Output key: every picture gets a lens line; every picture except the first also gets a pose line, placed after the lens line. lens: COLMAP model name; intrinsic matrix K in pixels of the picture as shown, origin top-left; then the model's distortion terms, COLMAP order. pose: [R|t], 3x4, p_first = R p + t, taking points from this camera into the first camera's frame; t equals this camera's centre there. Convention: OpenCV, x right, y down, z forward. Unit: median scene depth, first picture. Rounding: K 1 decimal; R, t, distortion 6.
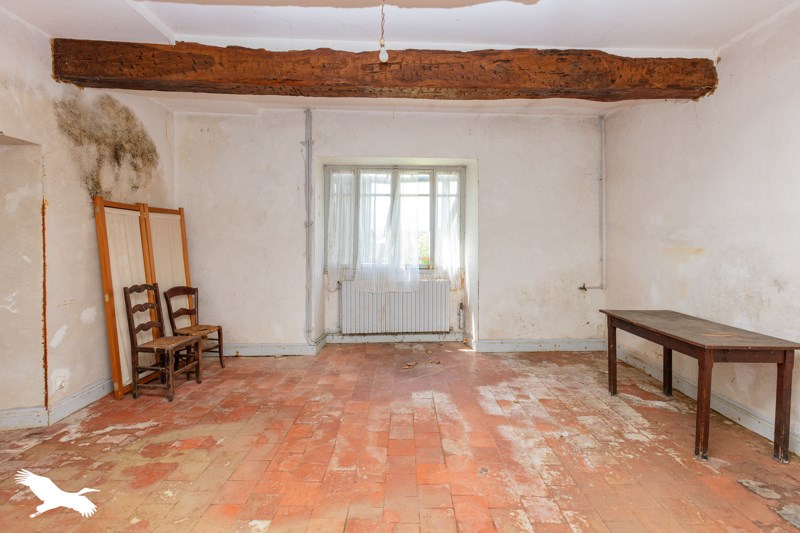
lens RADIAL K [[357.1, 0, 401.1], [0, 357.1, 244.3], [0, 0, 1]] dist [0.001330, 0.000487]
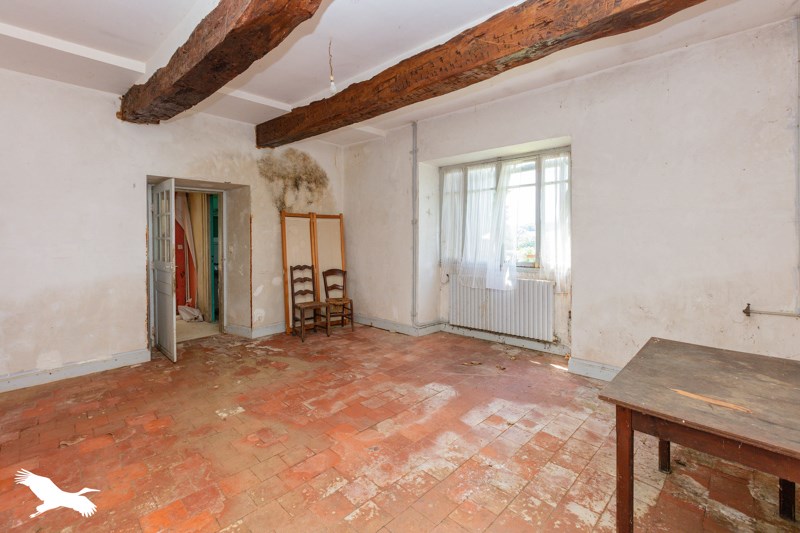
lens RADIAL K [[364.0, 0, 399.9], [0, 364.0, 238.5], [0, 0, 1]] dist [-0.000525, 0.000063]
pose [[0.704692, -0.002260, -0.709509, 0.669321], [-0.002778, 0.999978, -0.005945, 0.004222], [0.709508, 0.006160, 0.704671, 0.175458]]
